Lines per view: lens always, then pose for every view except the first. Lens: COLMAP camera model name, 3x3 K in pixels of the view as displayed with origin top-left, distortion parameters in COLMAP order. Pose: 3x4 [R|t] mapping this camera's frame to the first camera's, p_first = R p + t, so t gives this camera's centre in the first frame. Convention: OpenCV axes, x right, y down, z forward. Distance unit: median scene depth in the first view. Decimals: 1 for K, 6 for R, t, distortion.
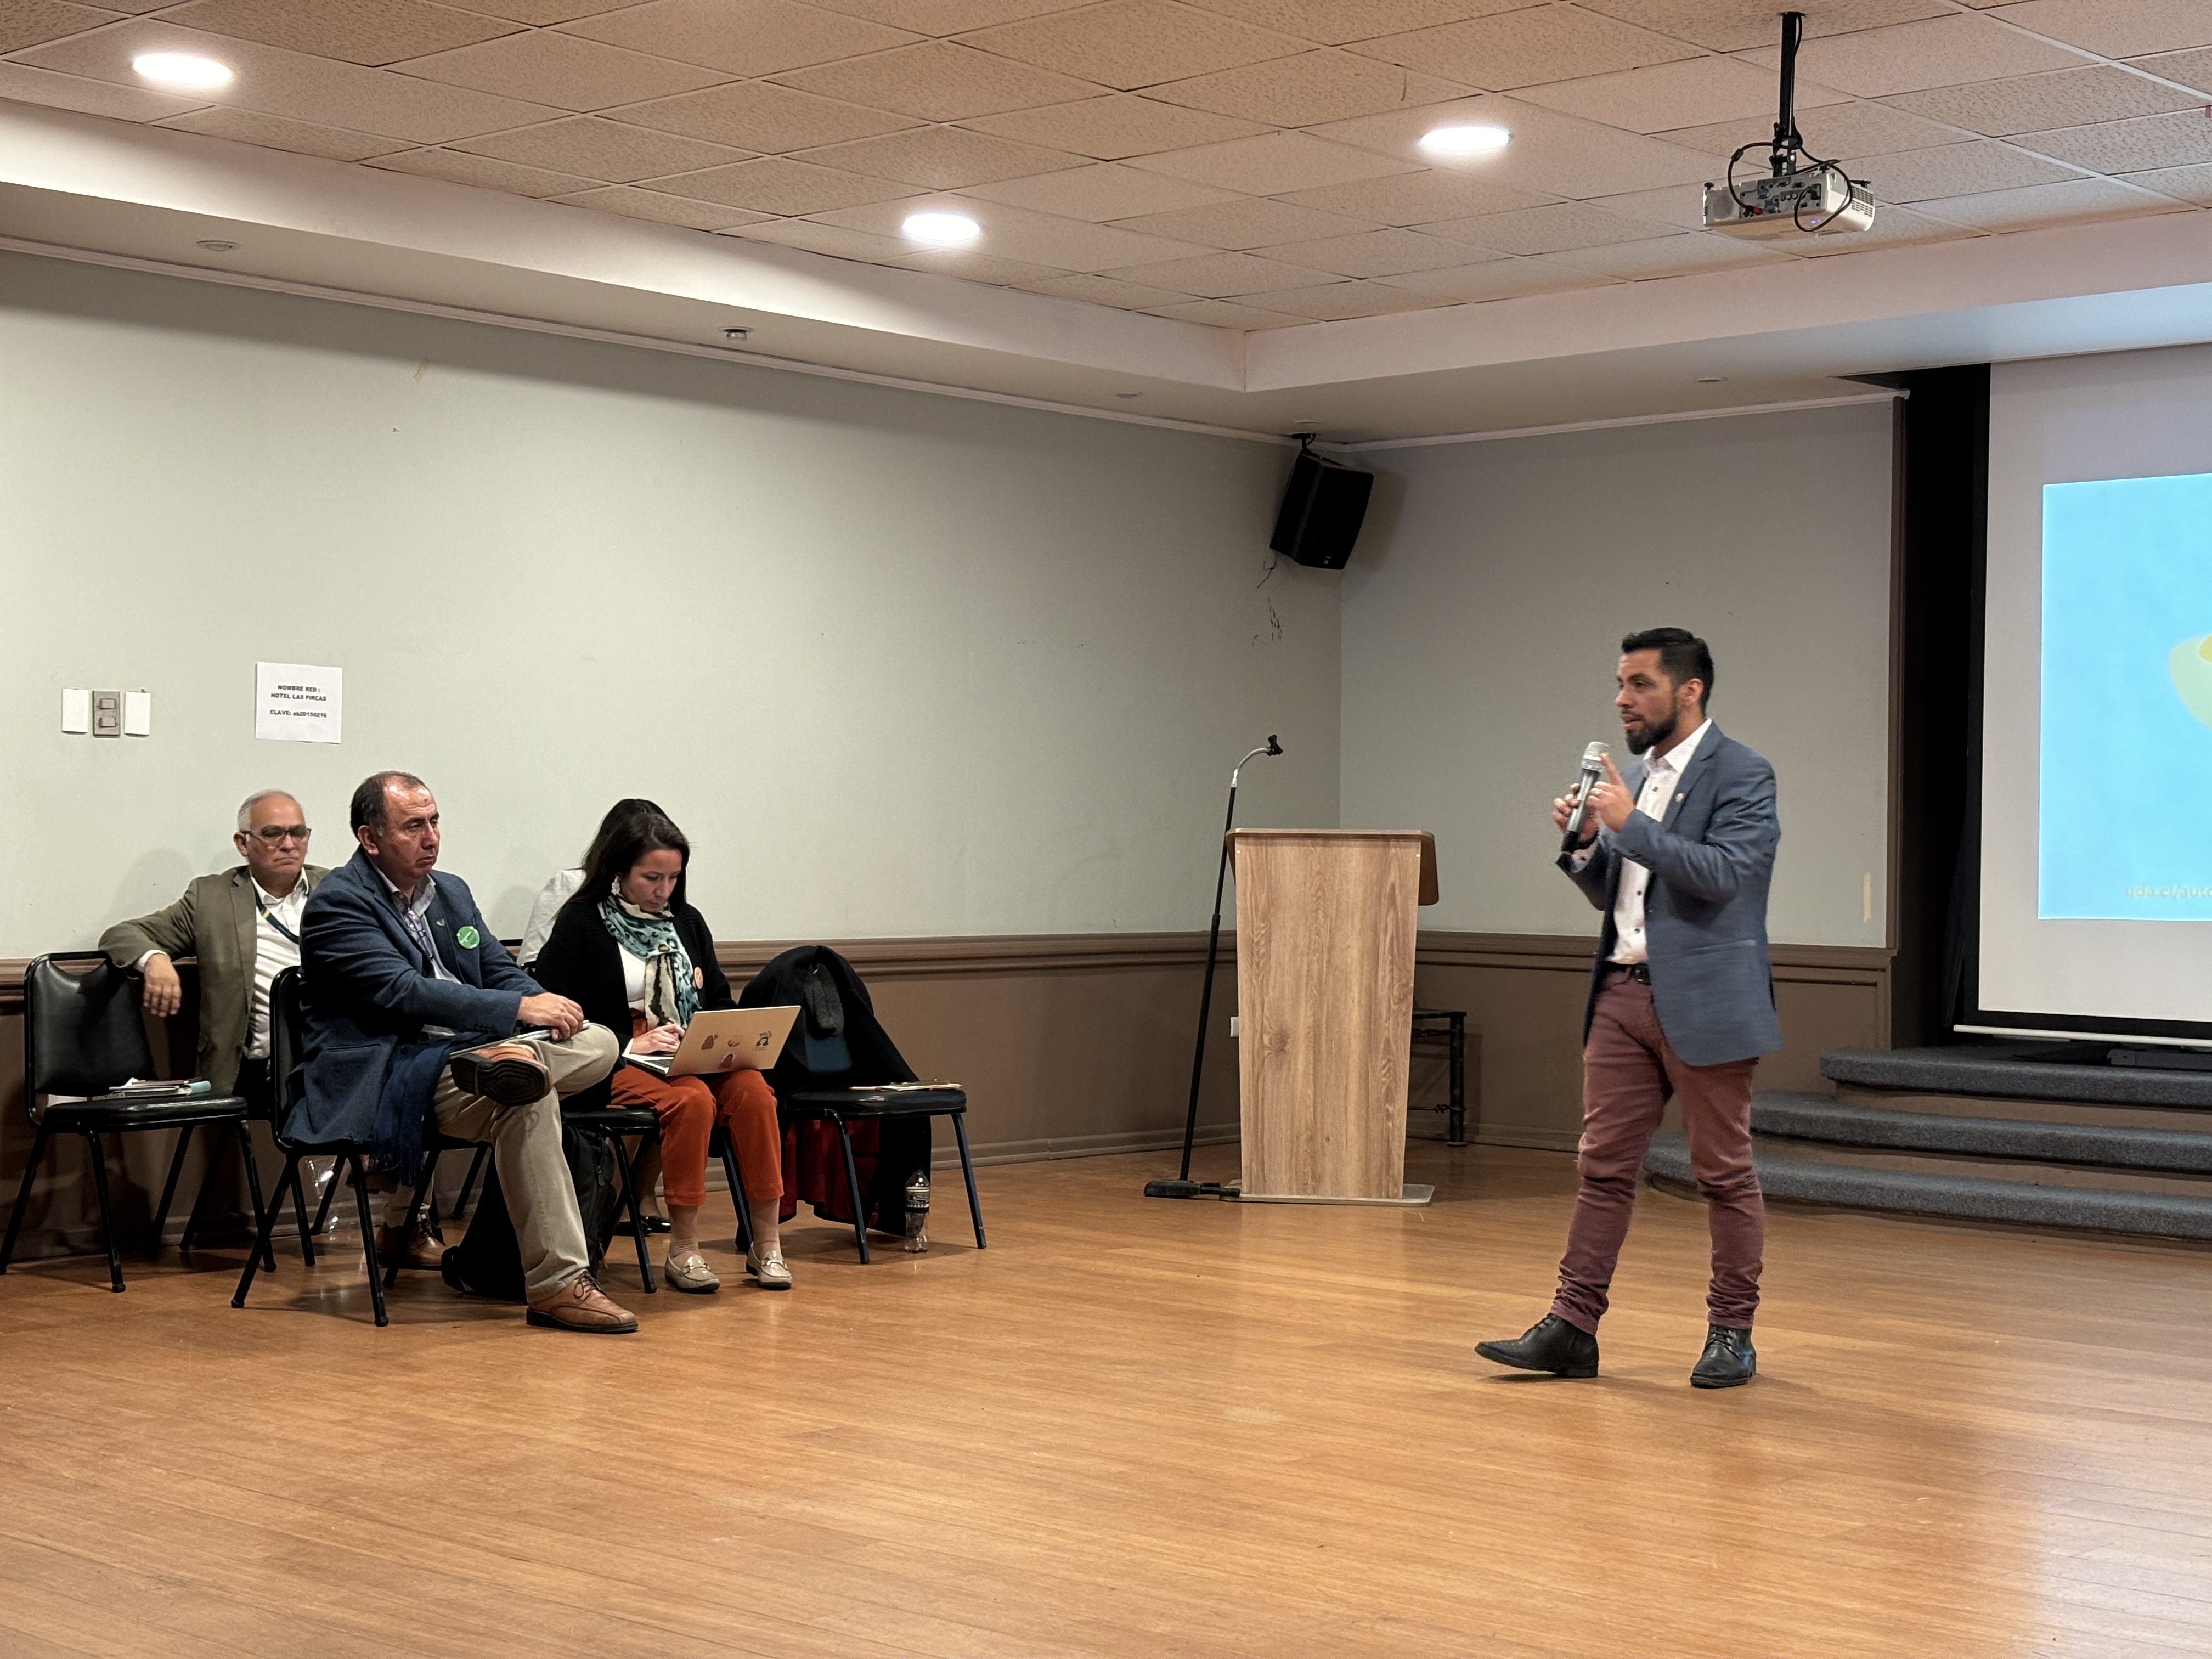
lens RADIAL K [[3295.9, 0, 1106.0], [0, 3295.9, 829.5], [0, 0, 1]] dist [0.295204, -1.406857]
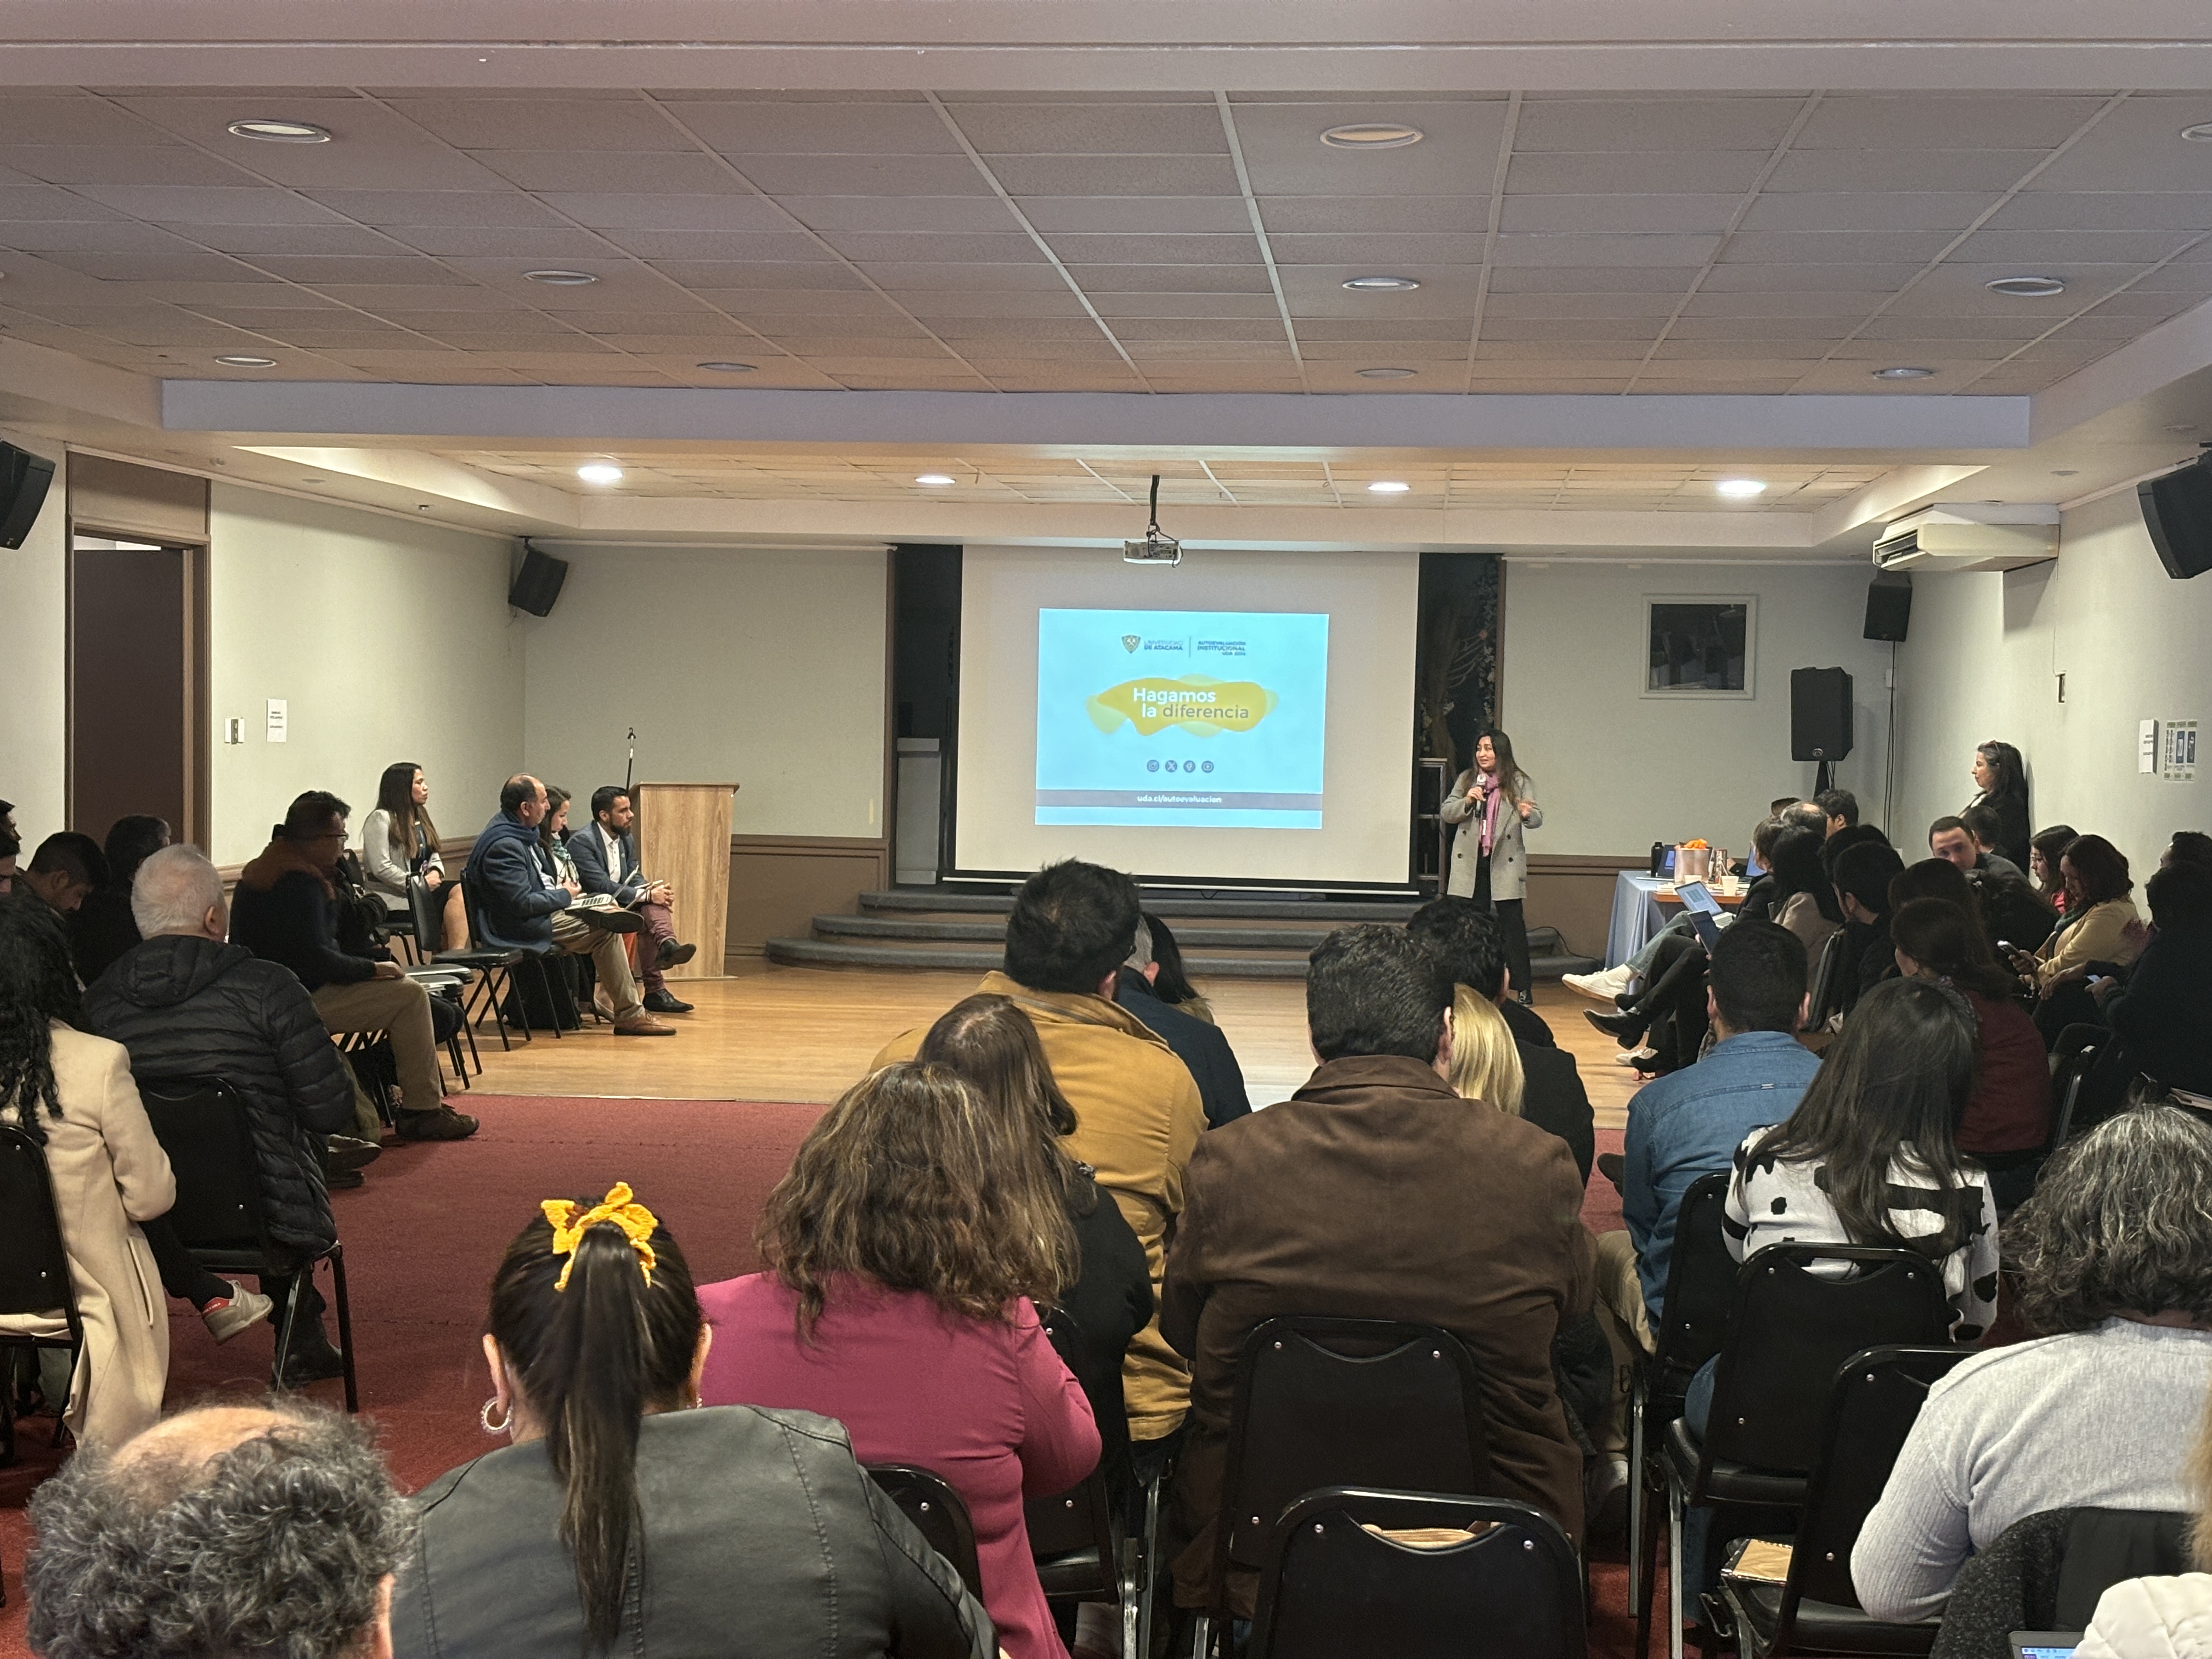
lens RADIAL K [[3295.9, 0, 1106.0], [0, 3295.9, 829.5], [0, 0, 1]] dist [0.295204, -1.406857]
pose [[0.789814, -0.013796, 0.613192, -0.895282], [-0.016785, 0.998886, 0.044093, -0.059790], [-0.613117, -0.045118, 0.788702, -0.624343]]
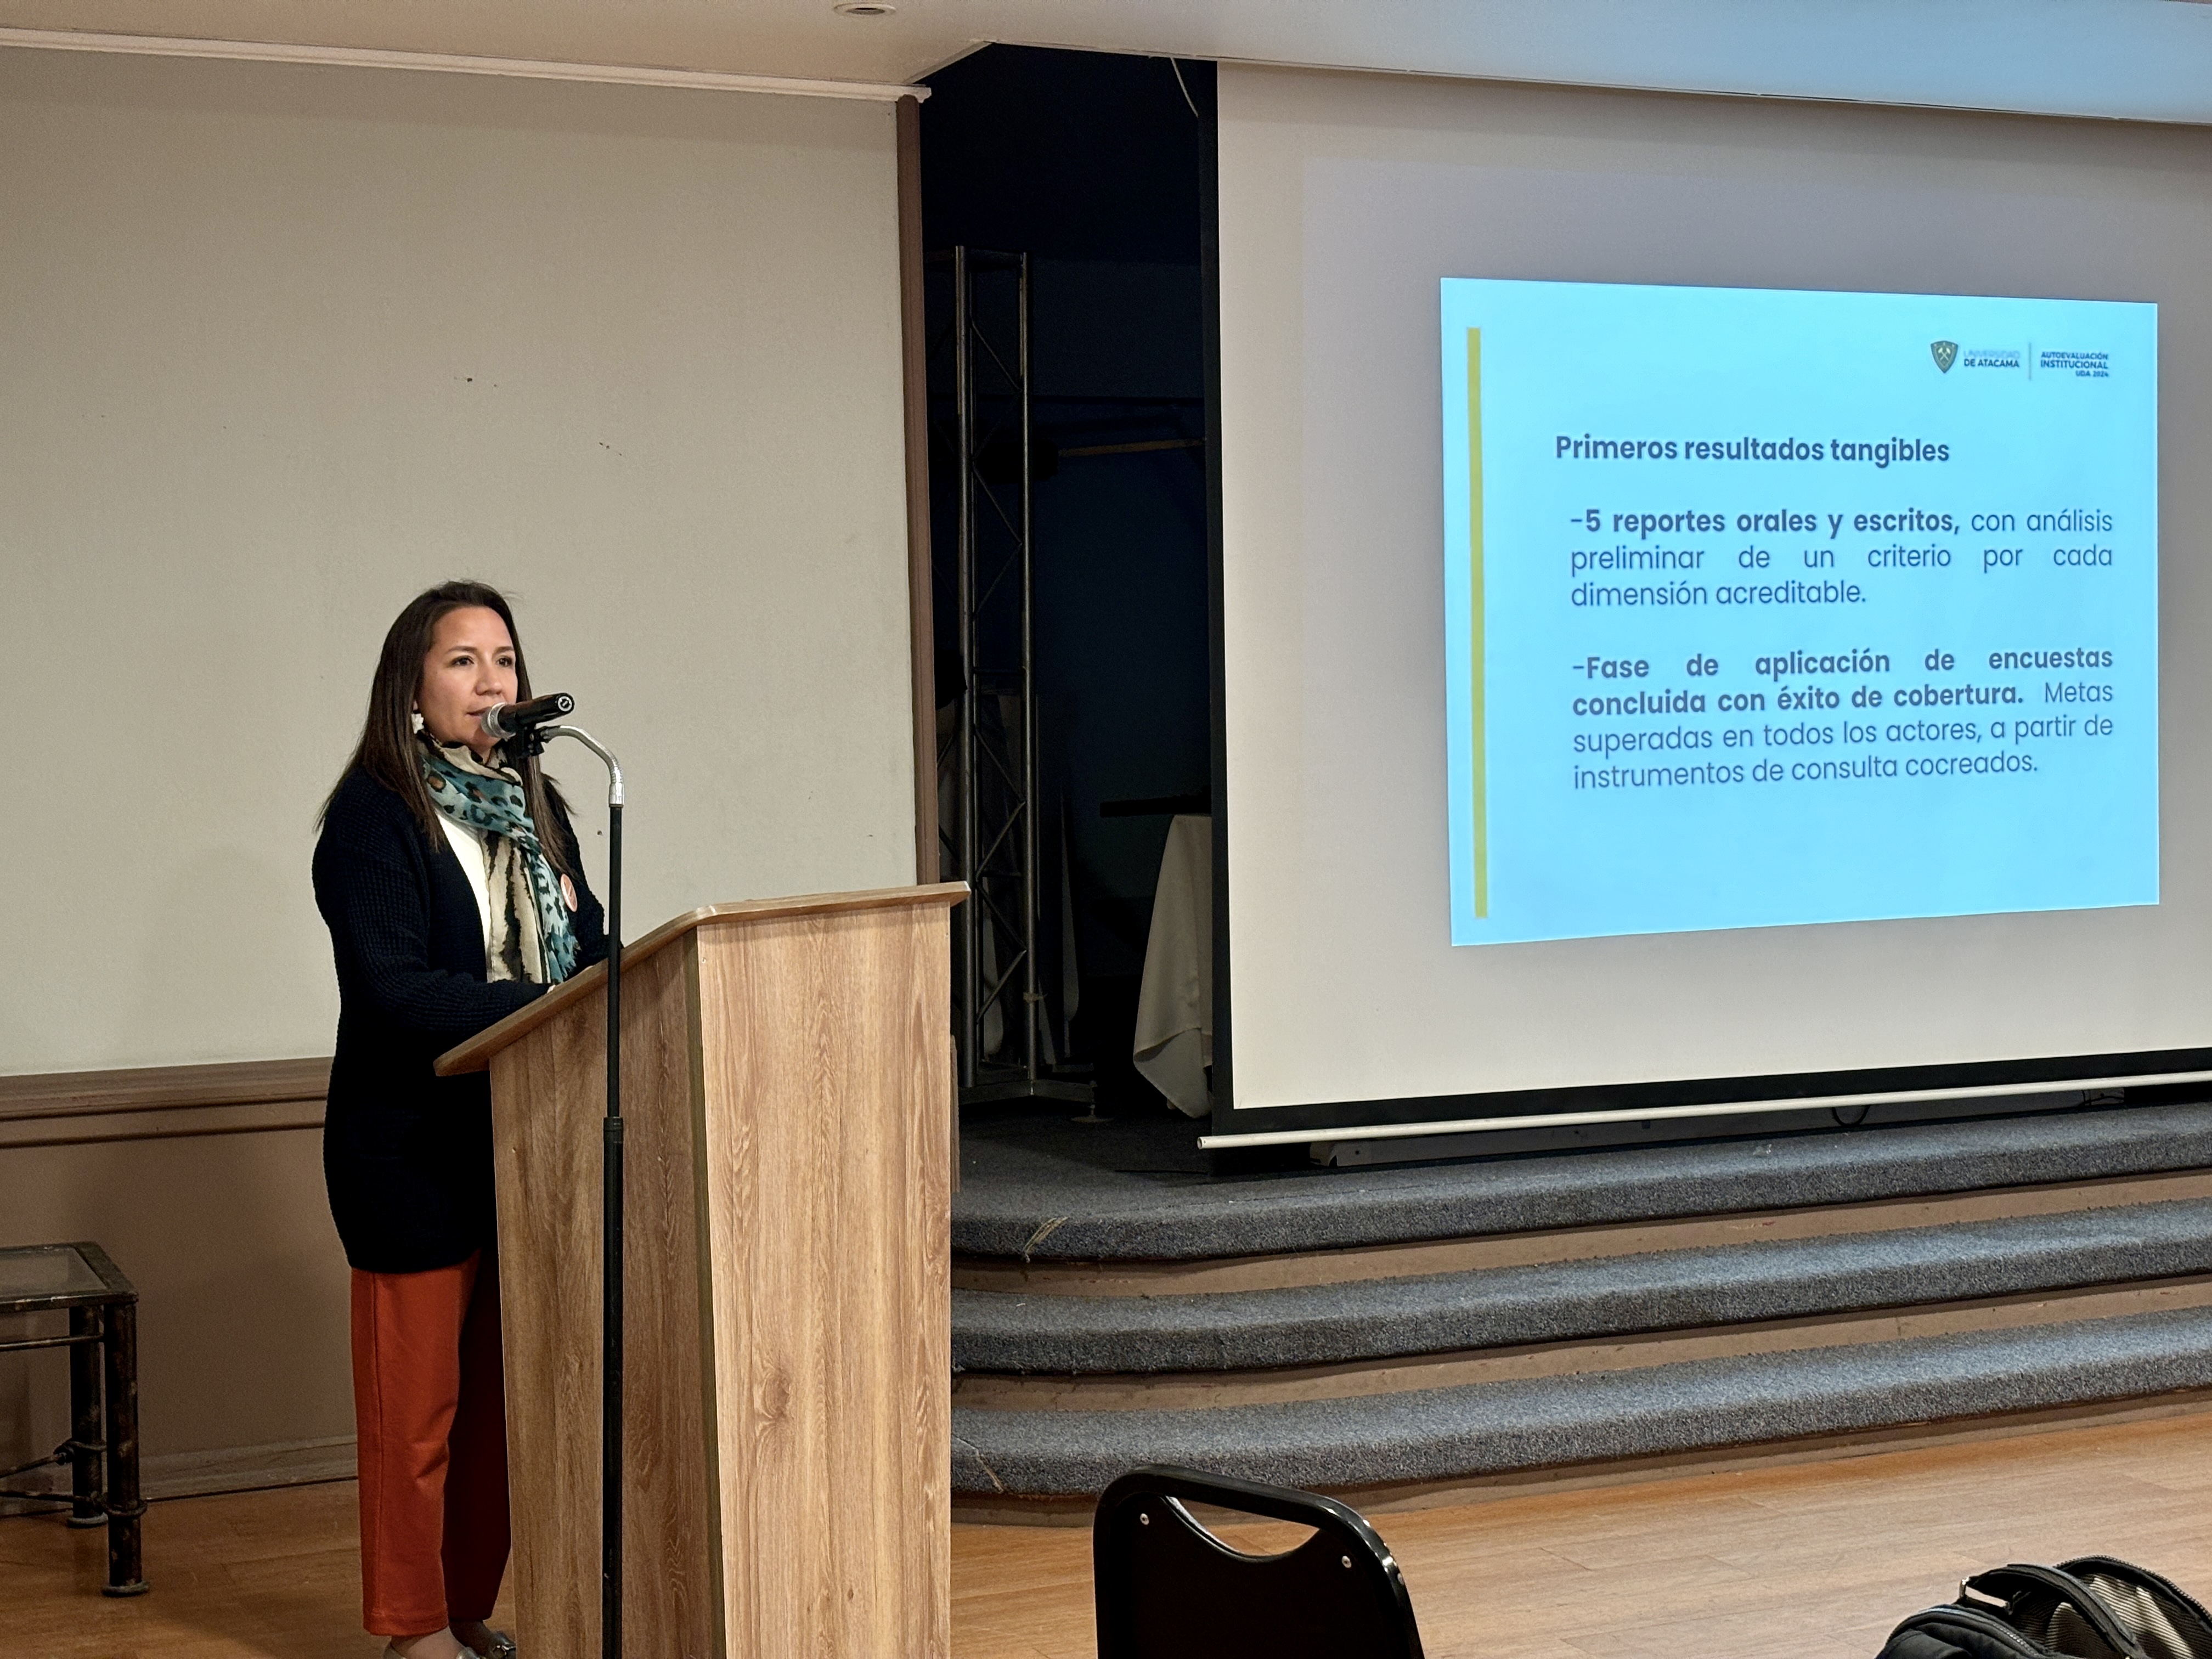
lens RADIAL K [[3295.9, 0, 1106.0], [0, 3295.9, 829.5], [0, 0, 1]] dist [0.295204, -1.406857]
pose [[0.390470, -0.048840, 0.919319, -0.322973], [0.017690, 0.998805, 0.045549, -0.027811], [-0.920446, -0.001522, 0.390868, 0.794158]]
